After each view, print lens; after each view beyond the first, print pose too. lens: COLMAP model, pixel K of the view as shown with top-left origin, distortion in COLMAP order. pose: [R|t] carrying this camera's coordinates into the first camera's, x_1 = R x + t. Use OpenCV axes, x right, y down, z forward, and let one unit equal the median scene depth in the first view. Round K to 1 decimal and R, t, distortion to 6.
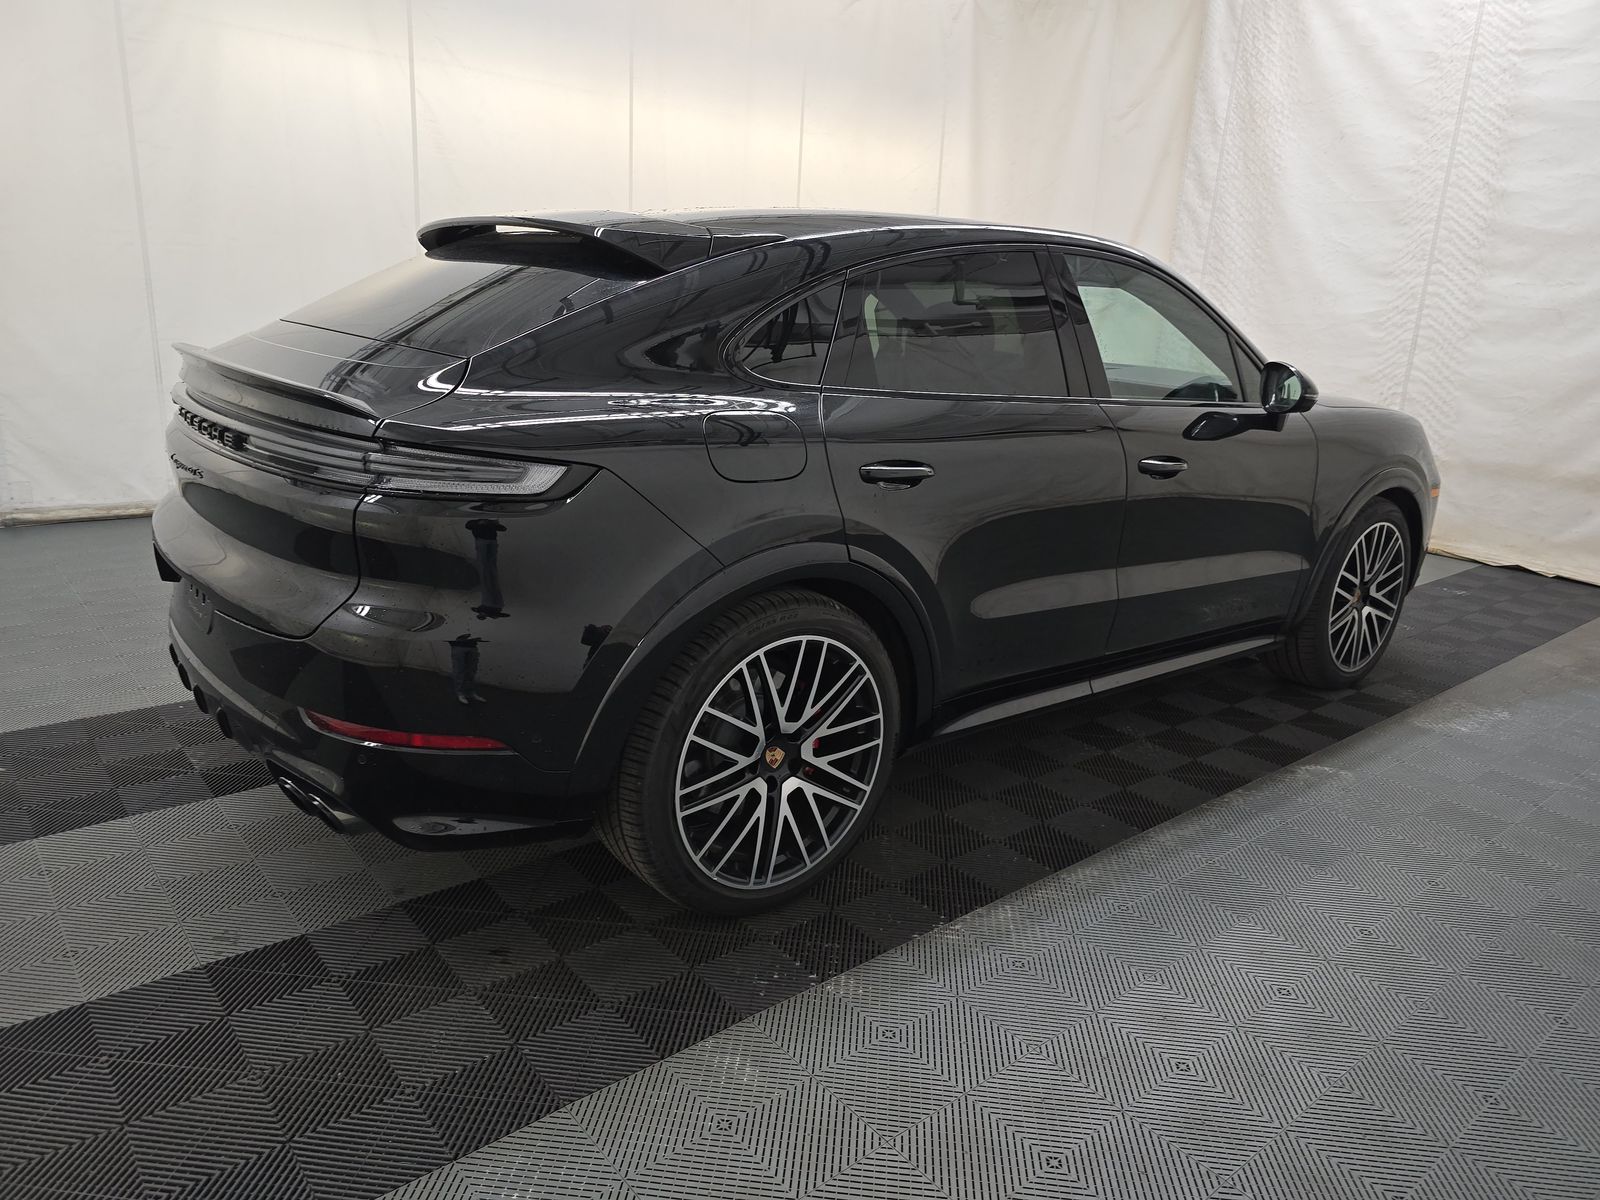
lens RADIAL K [[1069.2, 0, 795.5], [0, 1069.2, 601.3], [0, 0, 1]] dist [0.044633, -0.033526]
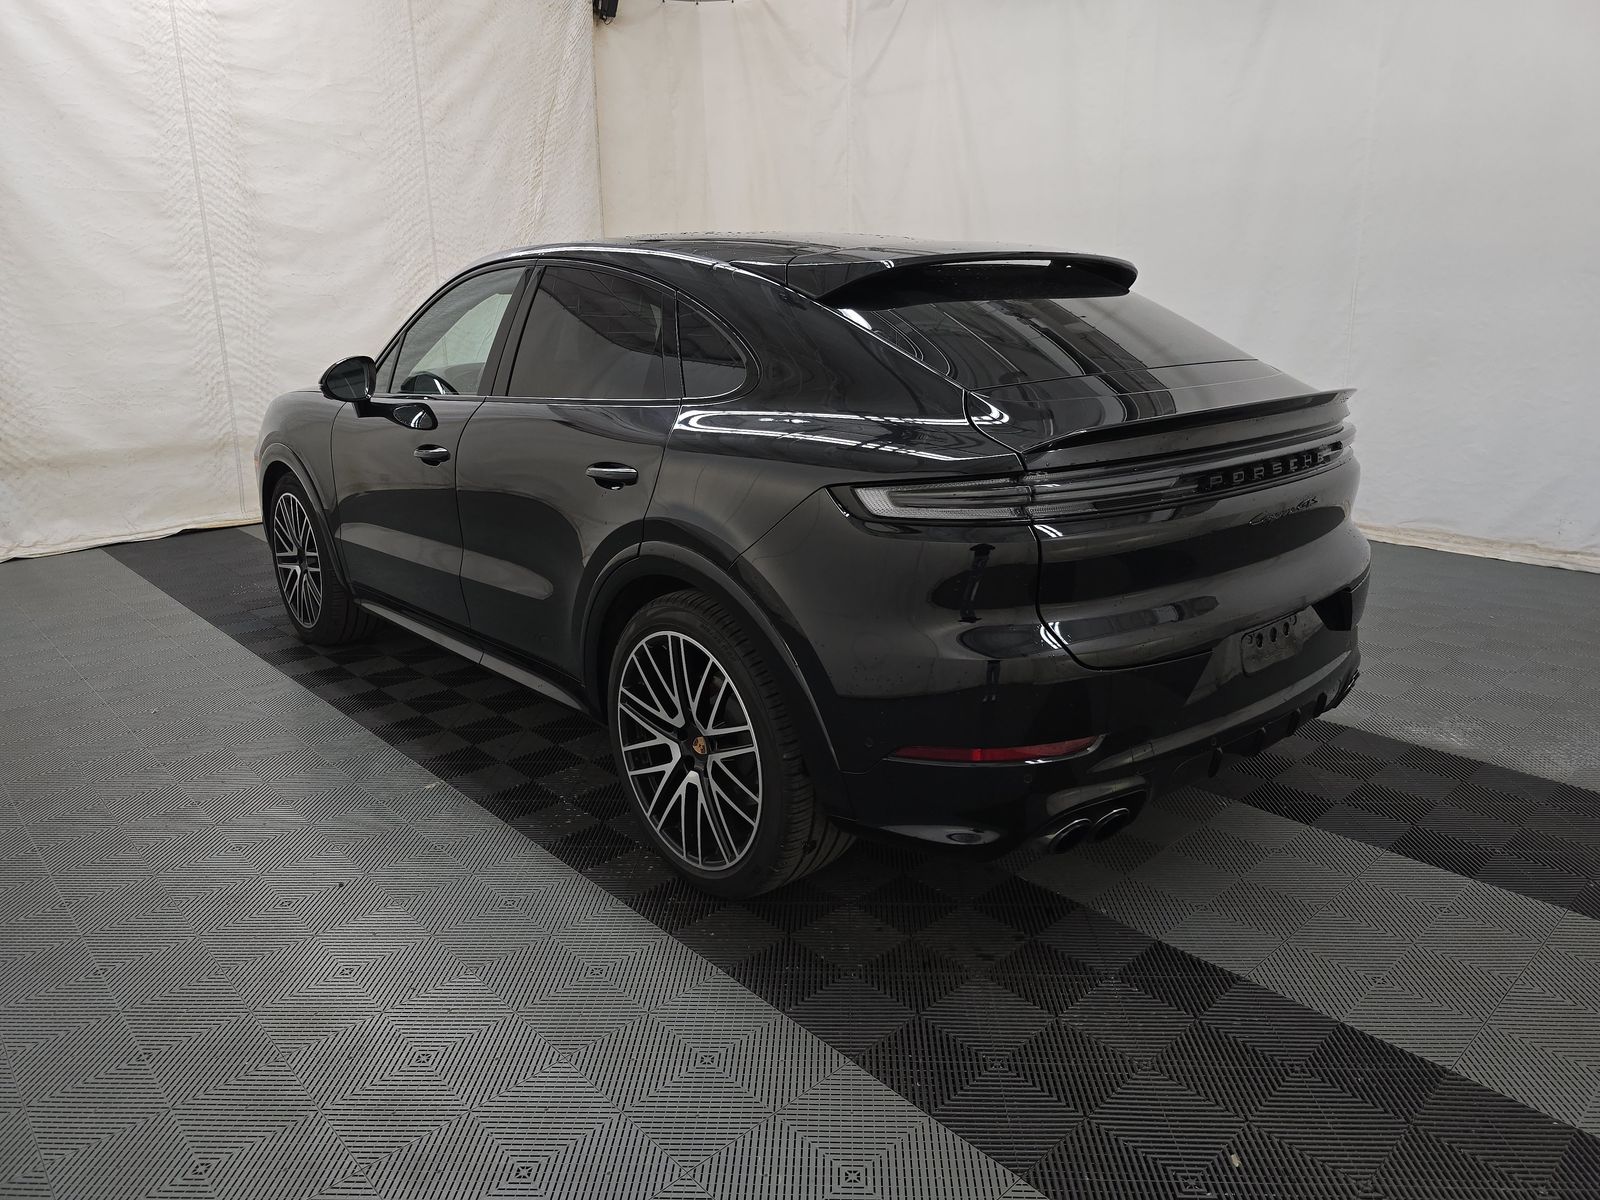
lens RADIAL K [[1069.2, 0, 795.5], [0, 1069.2, 601.3], [0, 0, 1]] dist [0.044633, -0.033526]
pose [[-0.052235, -0.316240, 0.947240, -0.546599], [0.291038, 0.902539, 0.317365, -0.180025], [-0.955285, 0.292260, 0.044894, 0.515188]]
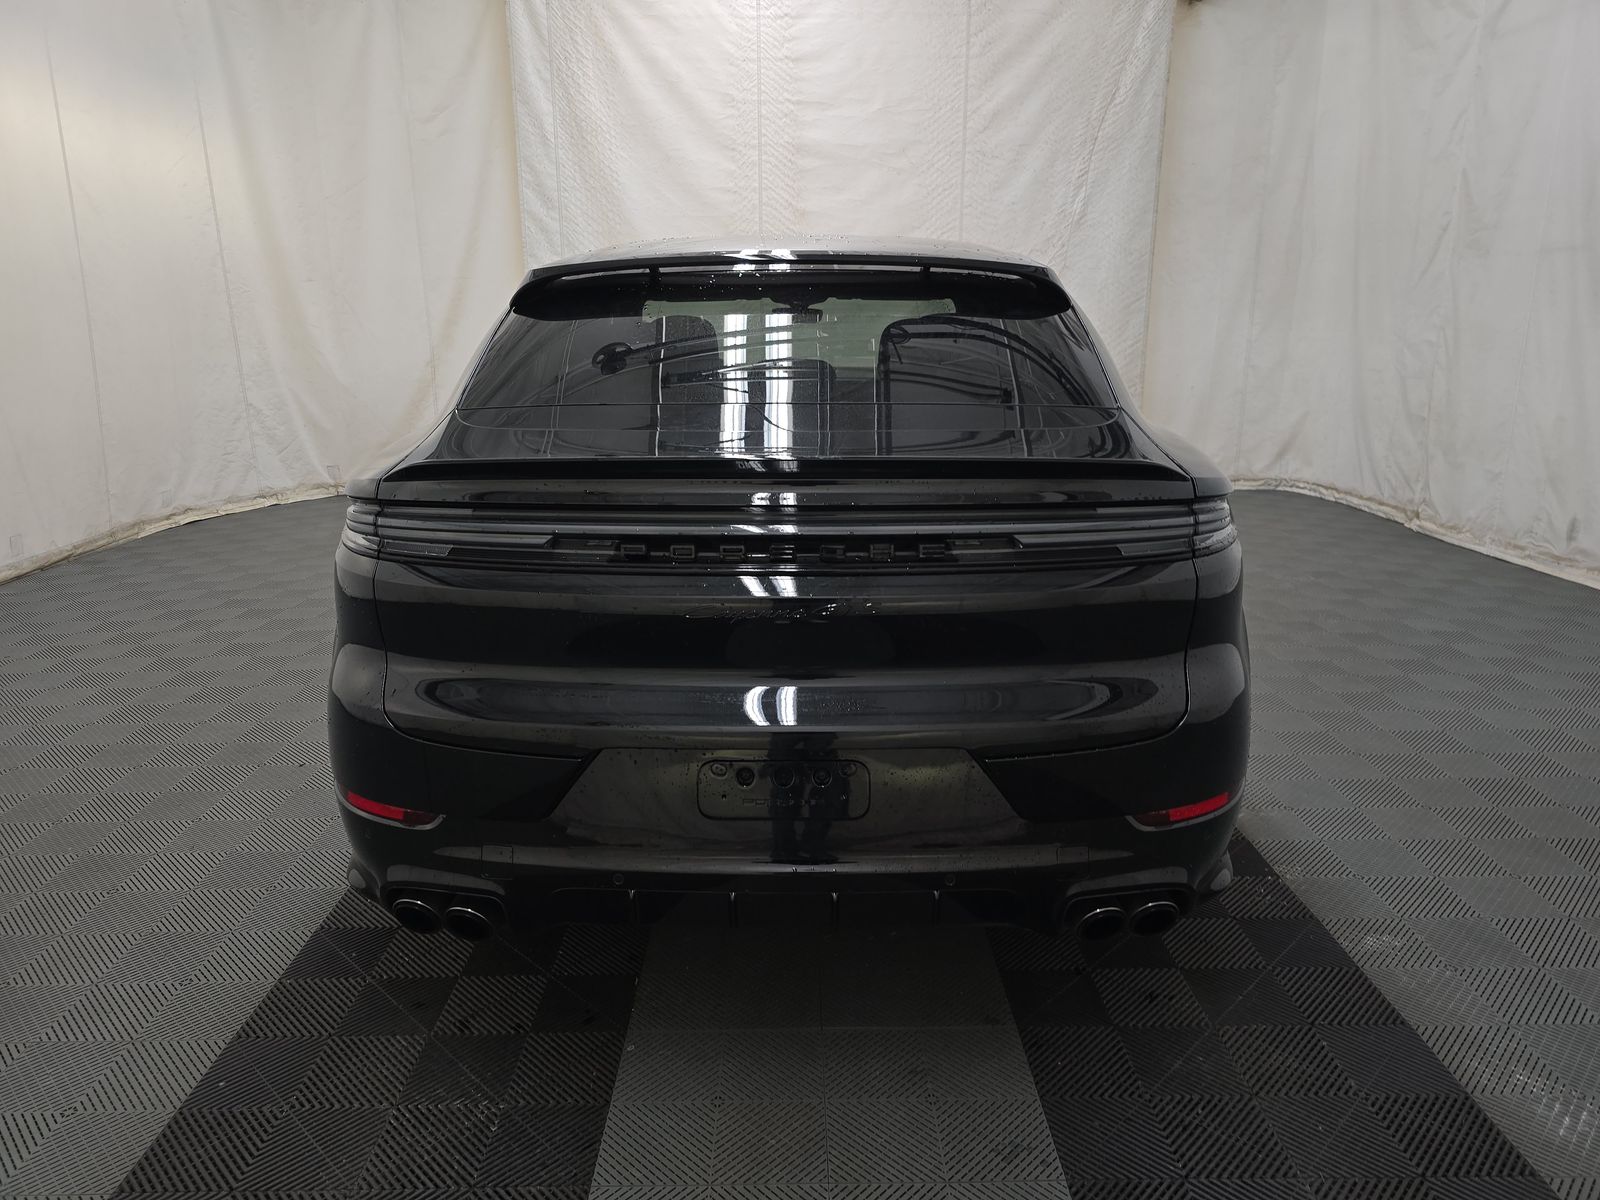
lens RADIAL K [[1083.6, 0, 807.3], [0, 1083.6, 598.5], [0, 0, 1]] dist [0.058490, -0.053893]
pose [[0.626232, -0.252391, 0.737653, -0.398676], [0.252024, 0.960886, 0.114815, -0.079609], [-0.737779, 0.114005, 0.665346, 0.179533]]
